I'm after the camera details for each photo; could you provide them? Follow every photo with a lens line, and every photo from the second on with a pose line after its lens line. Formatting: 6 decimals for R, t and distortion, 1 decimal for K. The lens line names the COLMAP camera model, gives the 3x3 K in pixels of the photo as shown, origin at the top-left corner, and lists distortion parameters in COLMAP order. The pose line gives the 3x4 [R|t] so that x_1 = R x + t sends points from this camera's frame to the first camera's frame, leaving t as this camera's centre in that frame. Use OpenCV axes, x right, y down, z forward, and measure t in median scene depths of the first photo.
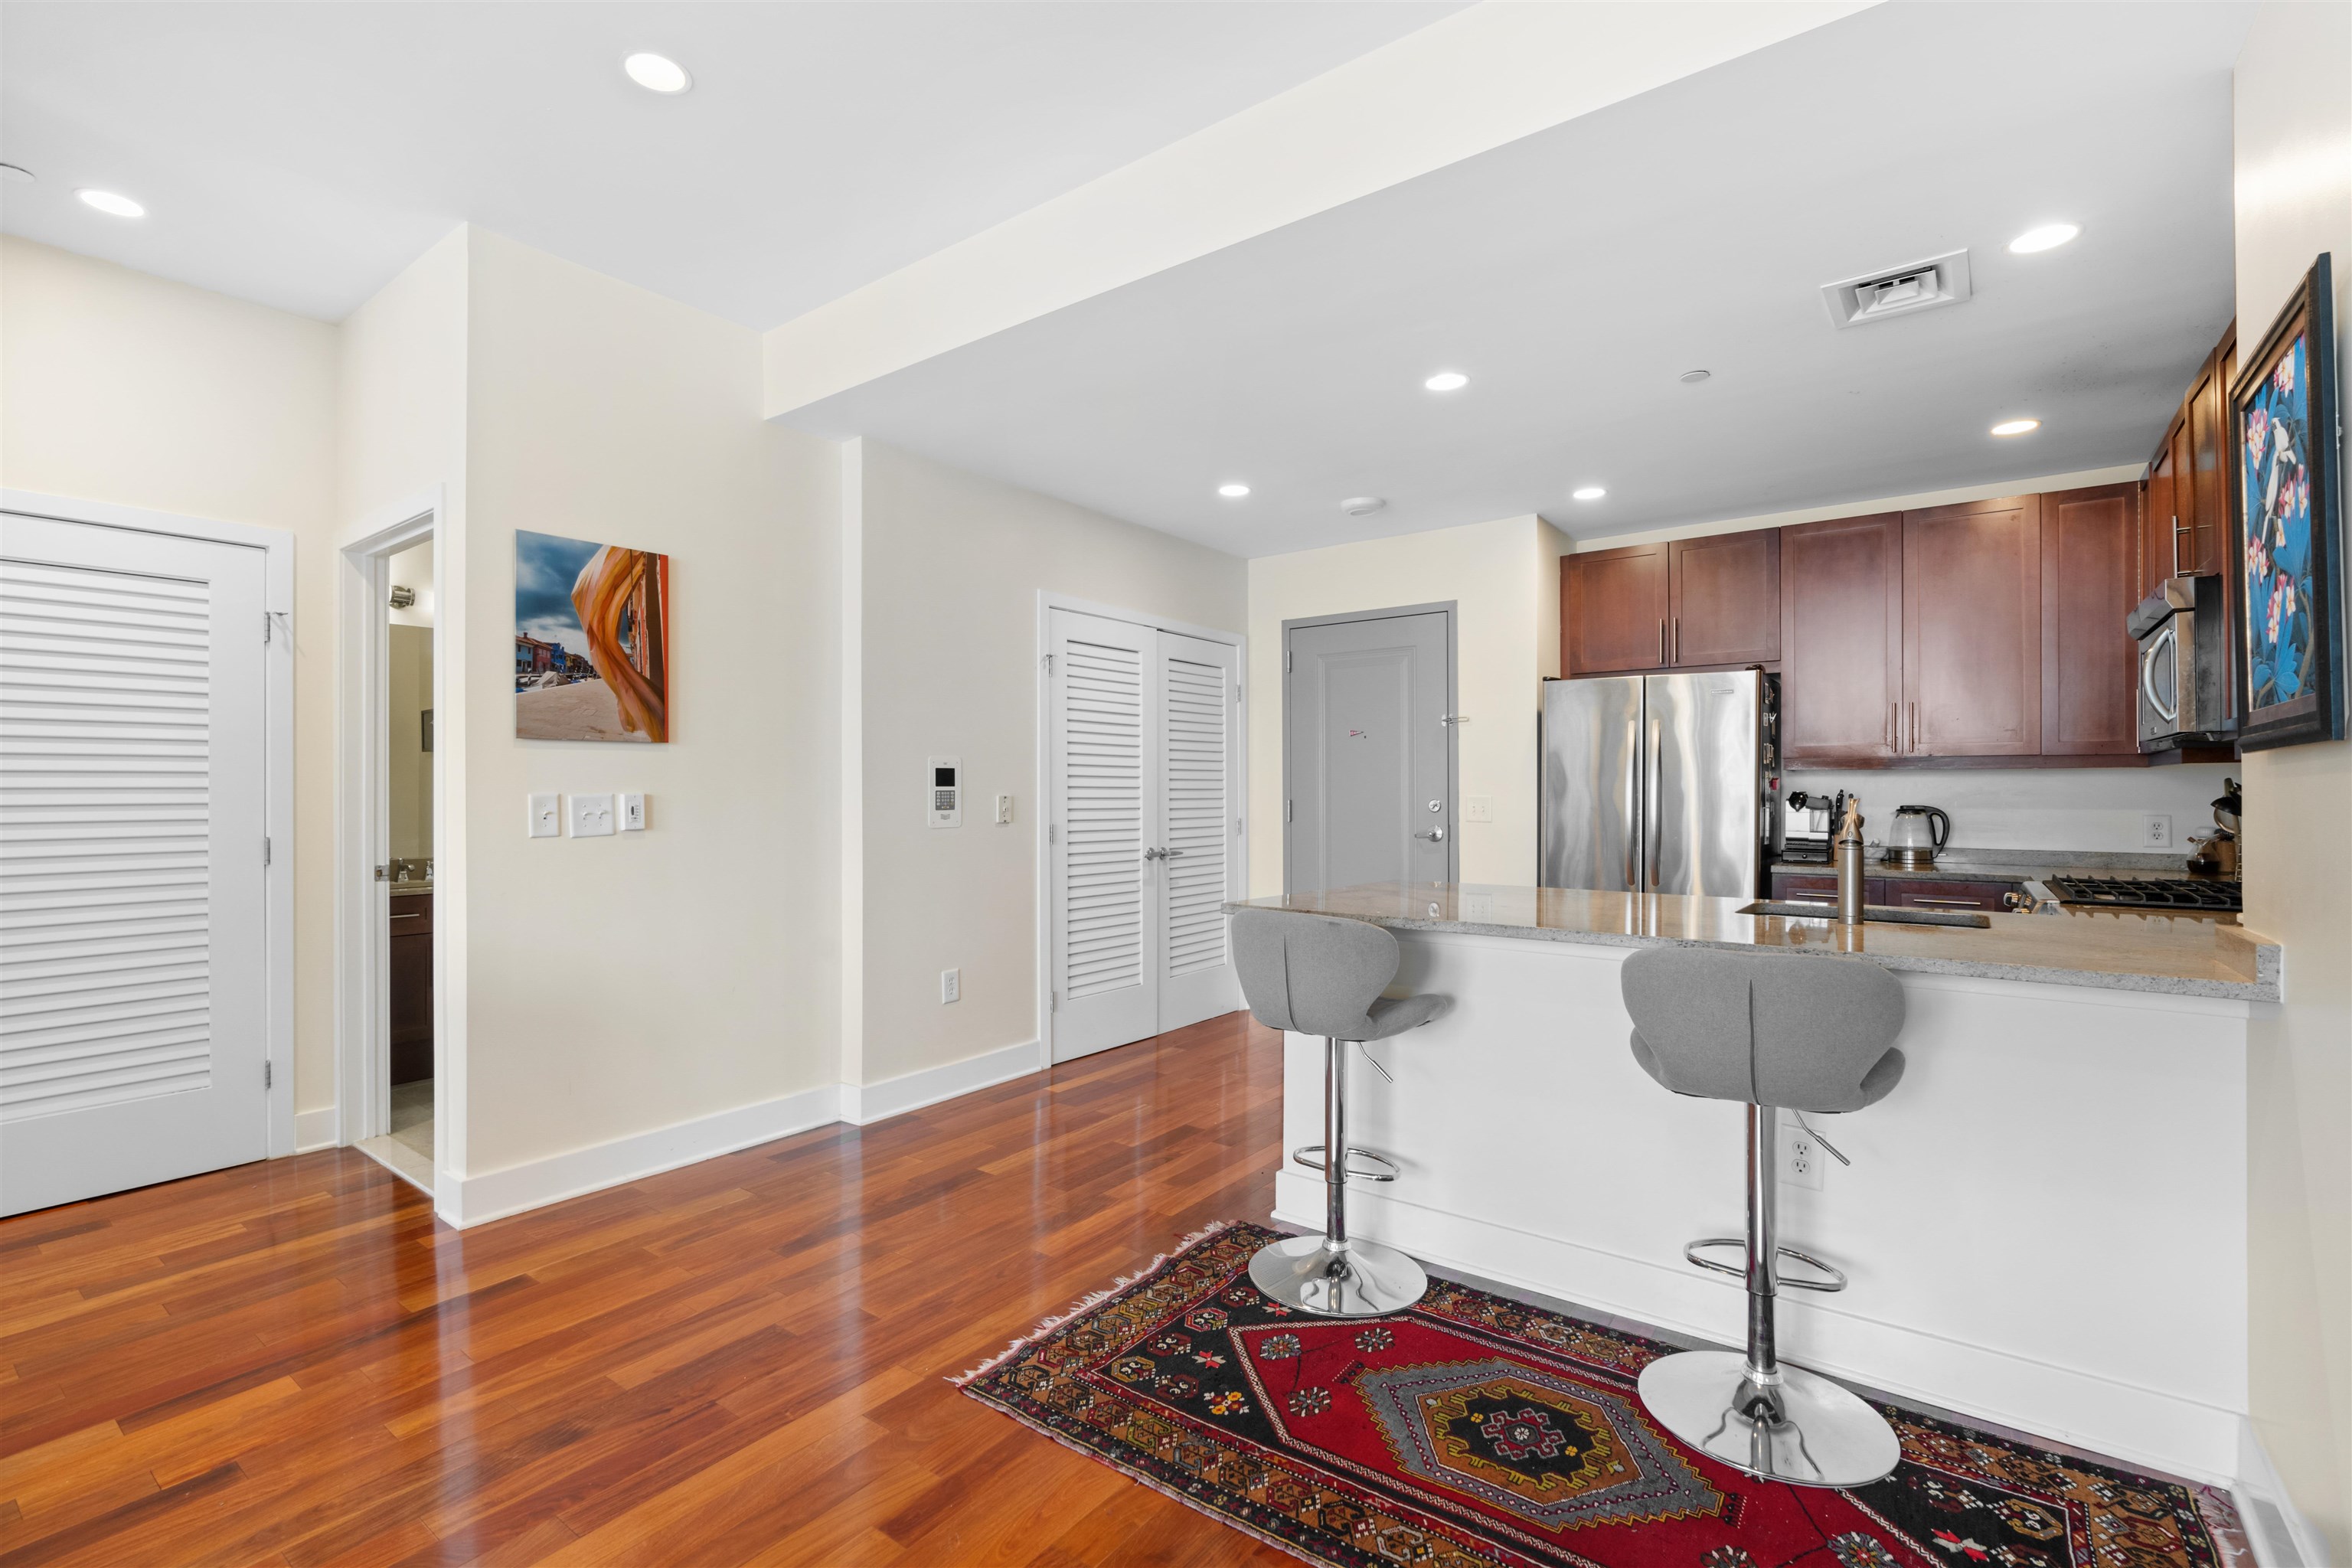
lens RADIAL K [[1062.6, 0, 1169.4], [0, 1062.6, 784.3], [0, 0, 1]] dist [-0.005378, 0.001835]
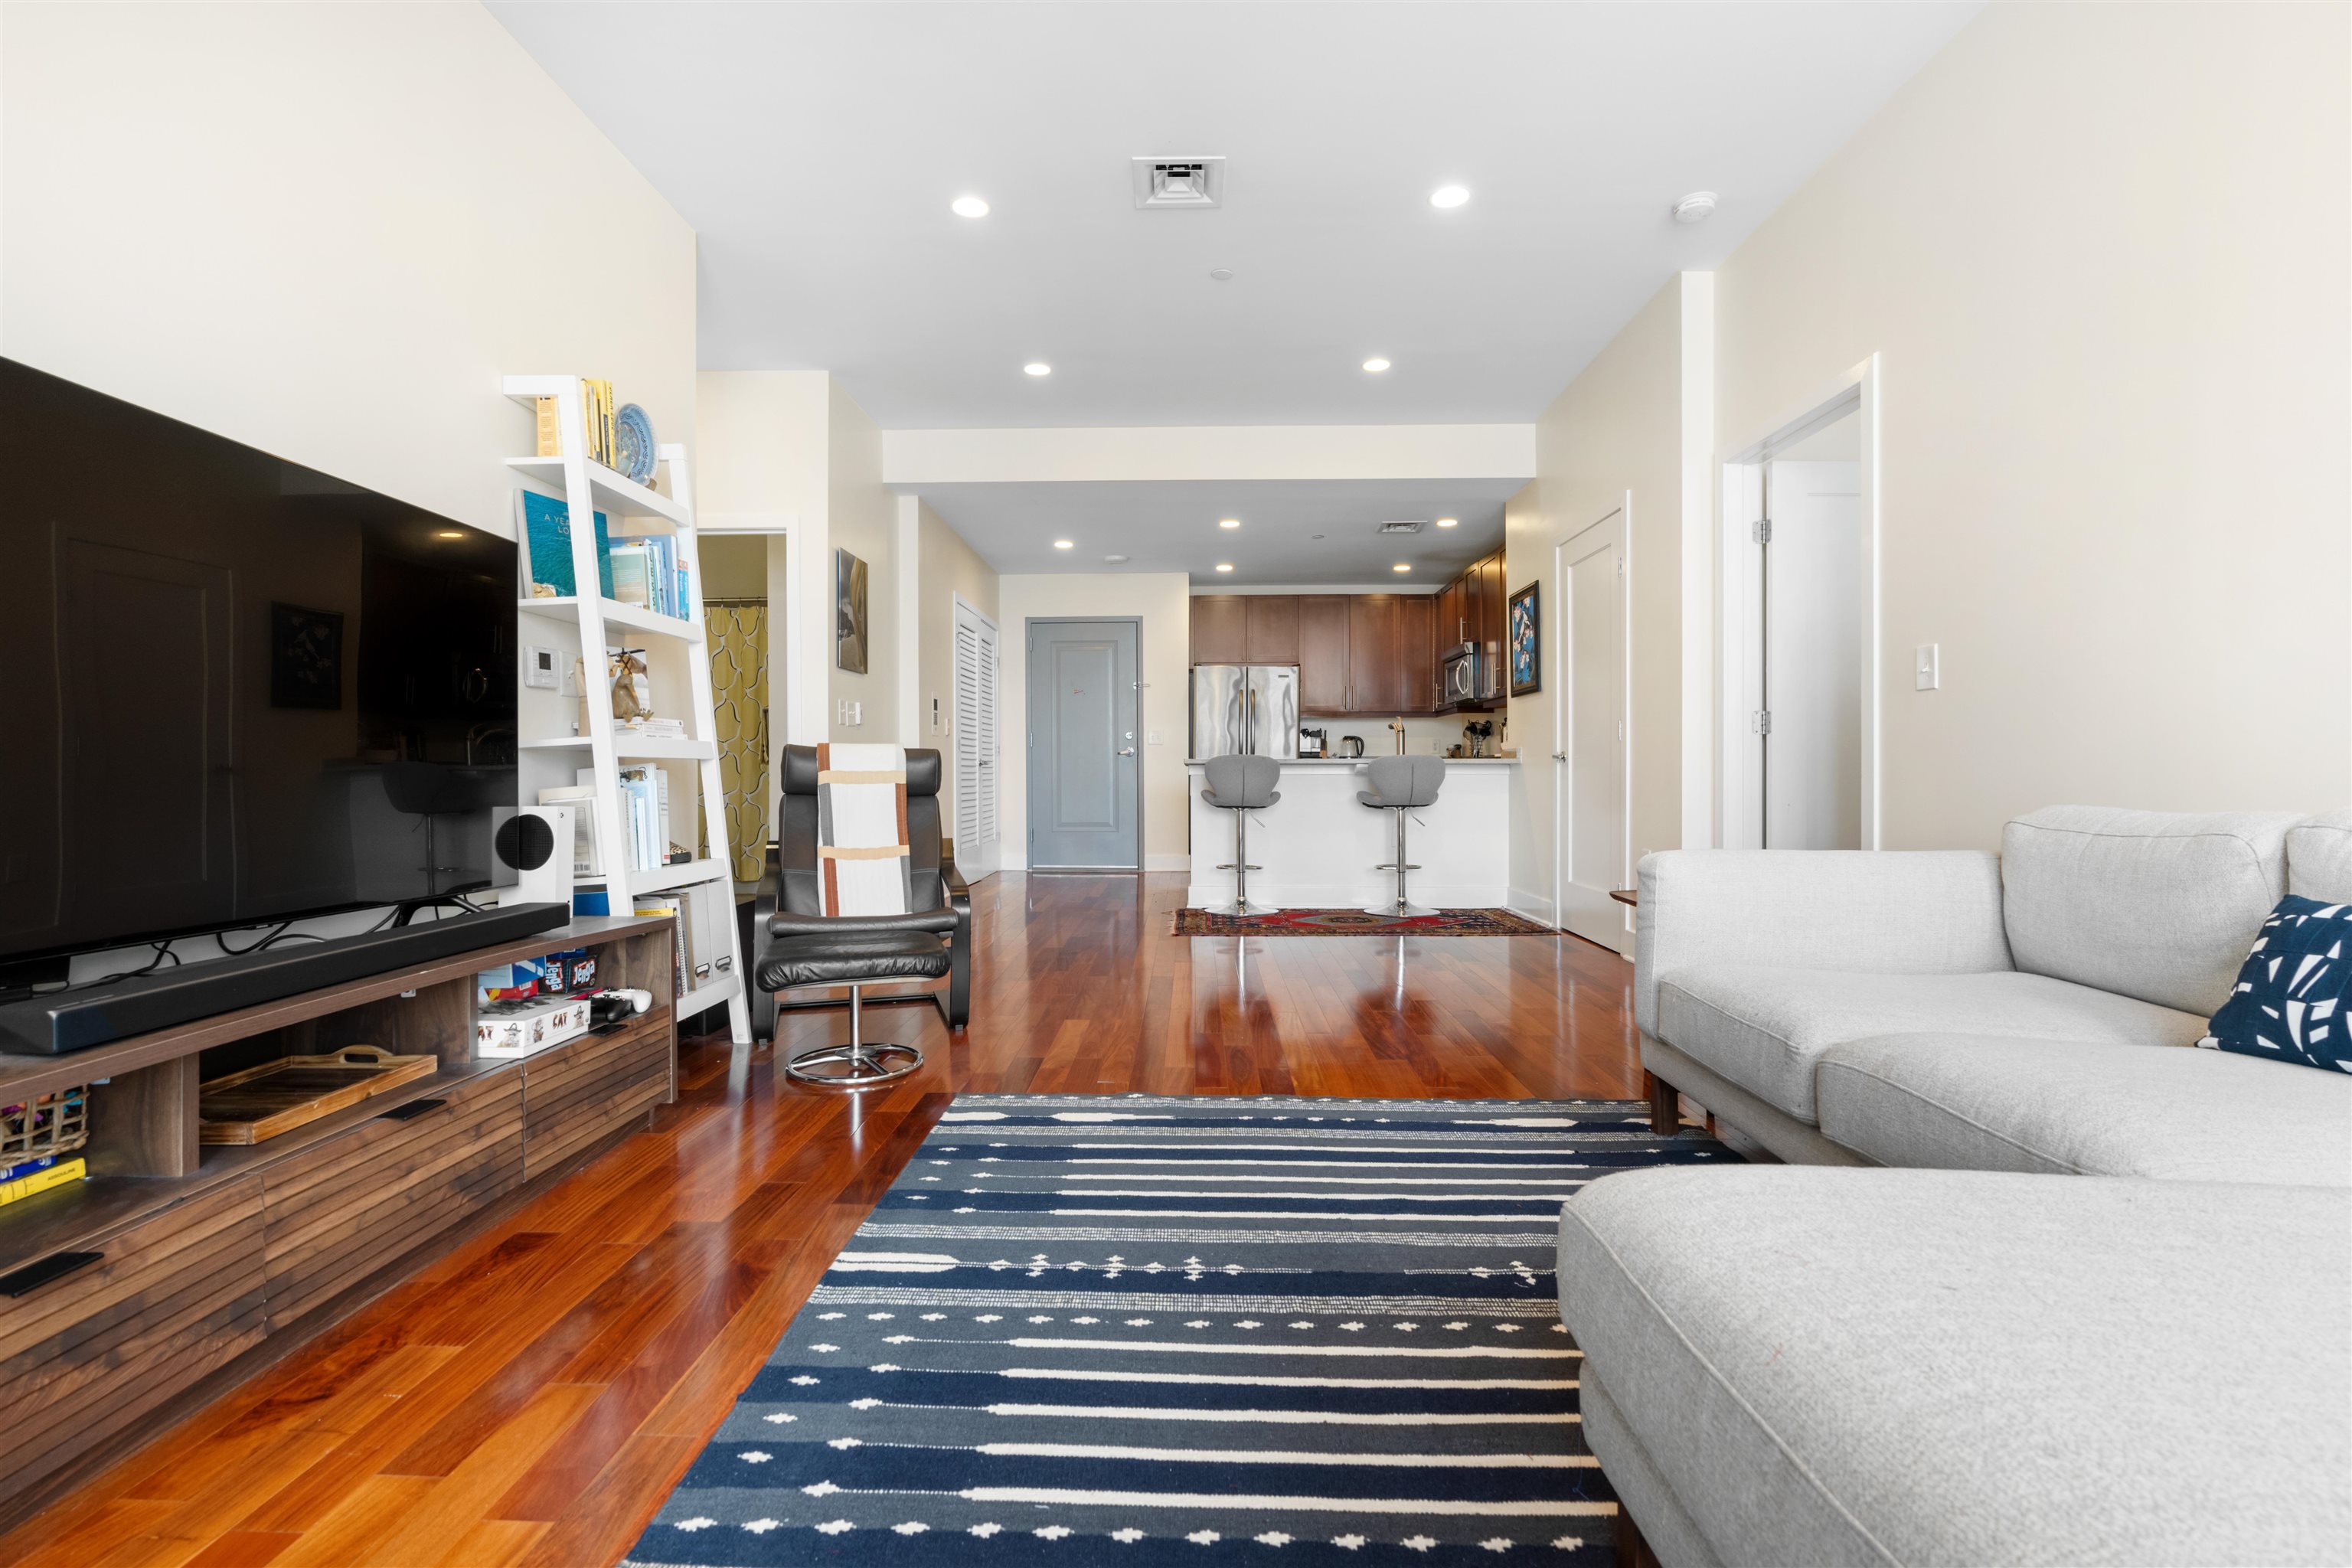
lens RADIAL K [[1068.6, 0, 1161.7], [0, 1068.6, 773.1], [0, 0, 1]] dist [-0.002269, 0.000799]
pose [[0.820001, -0.002739, 0.572356, -0.801427], [0.000133, 0.999989, 0.004595, 0.083419], [-0.572363, -0.003692, 0.819992, -0.503779]]
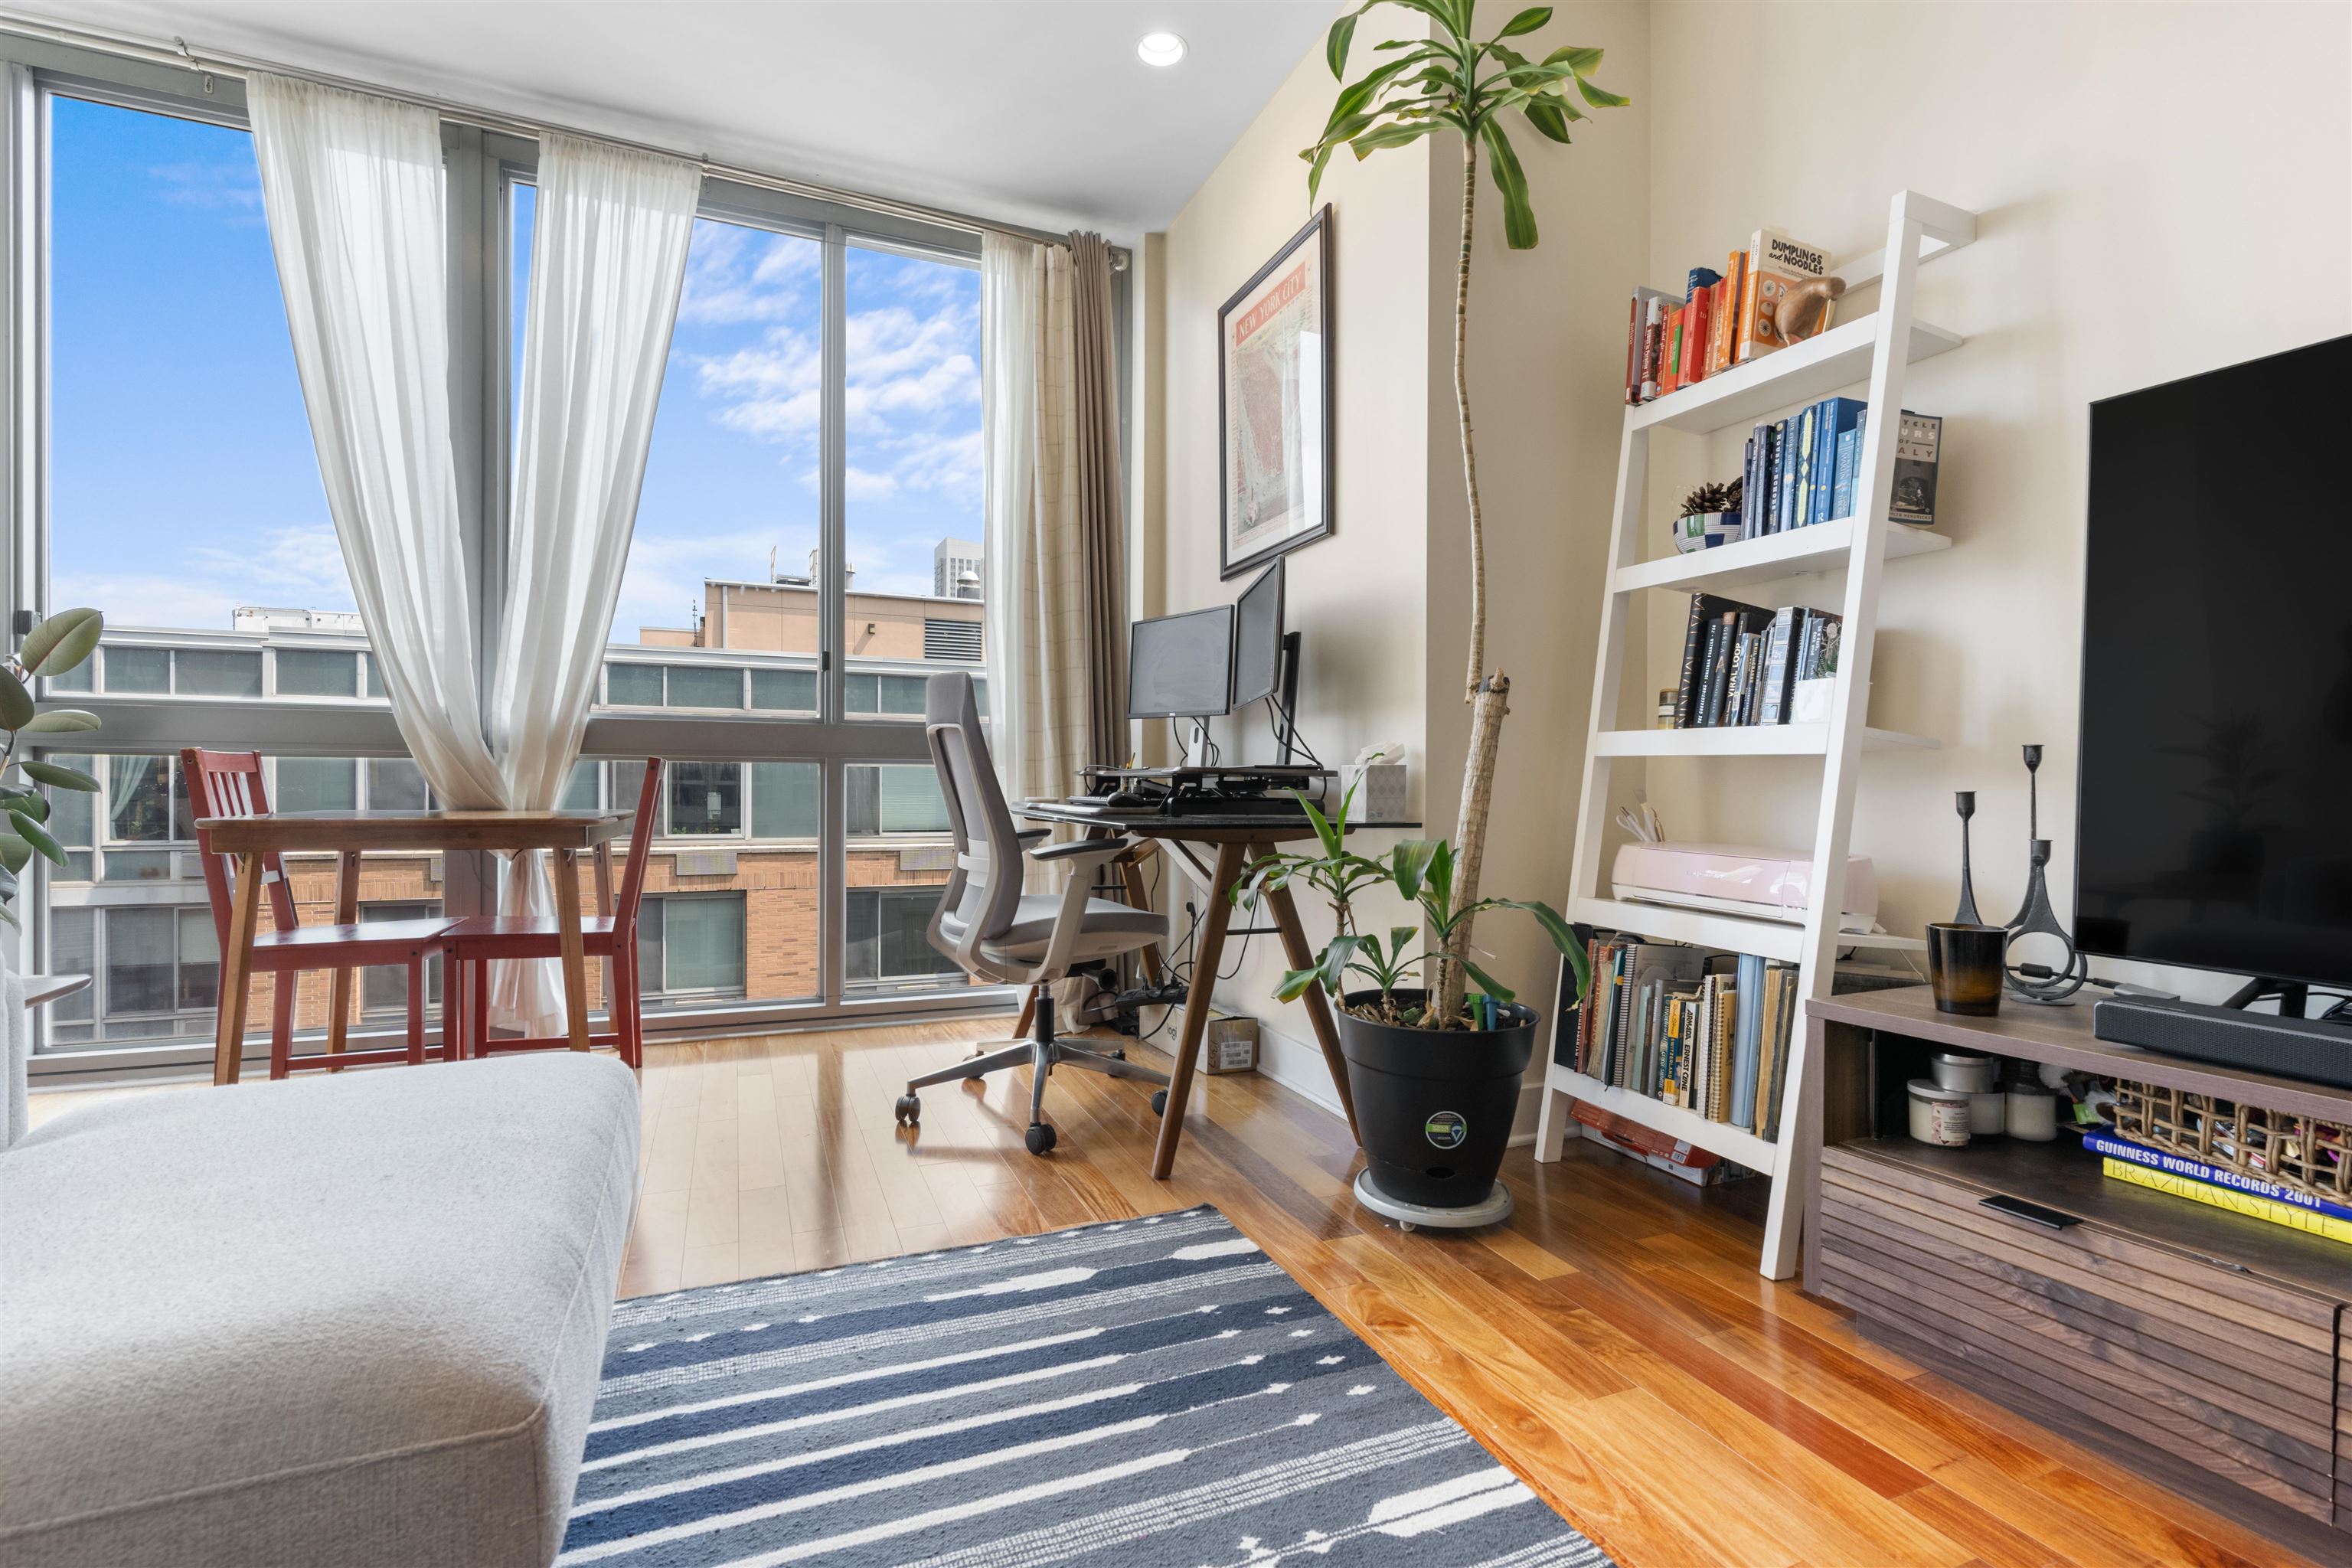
lens RADIAL K [[1068.8, 0, 1174.7], [0, 1068.8, 793.9], [0, 0, 1]] dist [-0.002376, 0.000429]
pose [[-0.505894, 0.003703, -0.862587, -0.489349], [-0.003640, 0.999973, 0.006427, 0.087329], [0.862588, 0.006391, -0.505867, -0.185657]]
